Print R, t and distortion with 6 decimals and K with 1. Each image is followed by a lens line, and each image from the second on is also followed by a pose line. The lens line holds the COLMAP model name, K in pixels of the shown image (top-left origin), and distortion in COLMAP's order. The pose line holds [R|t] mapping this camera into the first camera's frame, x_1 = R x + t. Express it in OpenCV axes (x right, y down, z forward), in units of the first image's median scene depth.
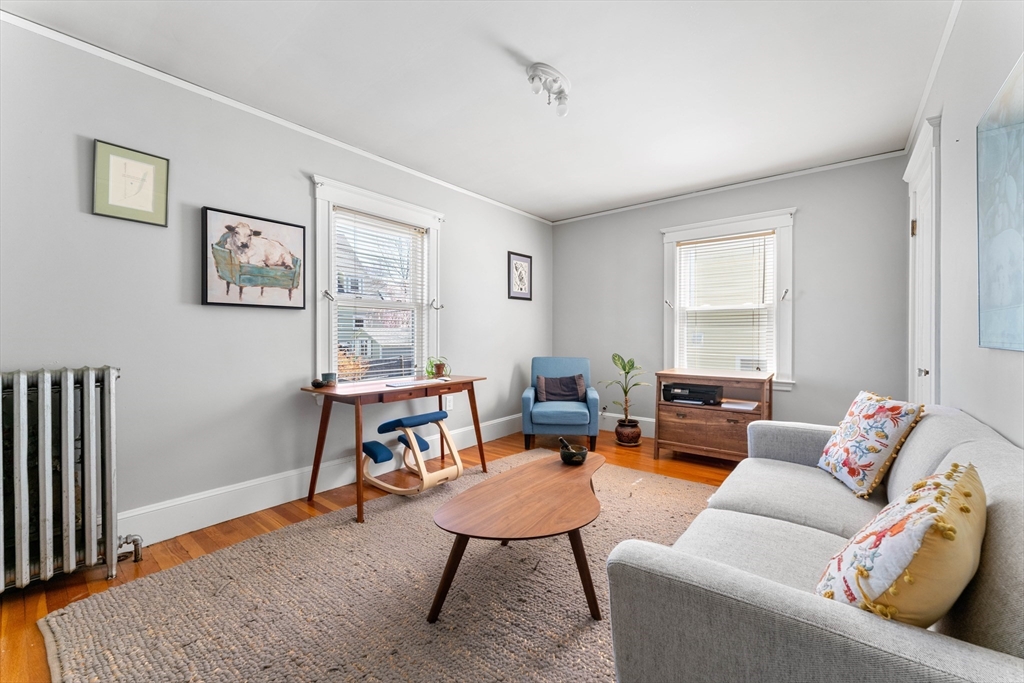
lens RADIAL K [[410.1, 0, 507.8], [0, 410.1, 338.8], [0, 0, 1]] dist [-0.000095, -0.000196]
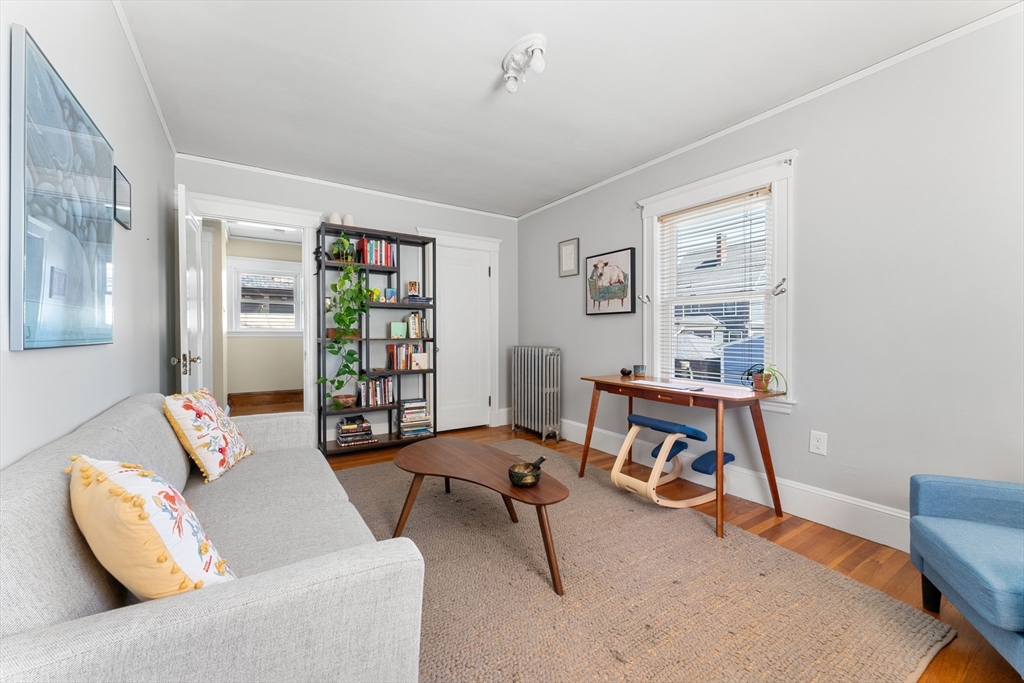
lens RADIAL K [[410.1, 0, 507.8], [0, 410.1, 338.8], [0, 0, 1]] dist [-0.000095, -0.000196]
pose [[-0.311453, 0.009452, -0.950214, 0.690720], [-0.010739, 0.999852, 0.013466, -0.004370], [0.950201, 0.014398, -0.311306, 0.867763]]
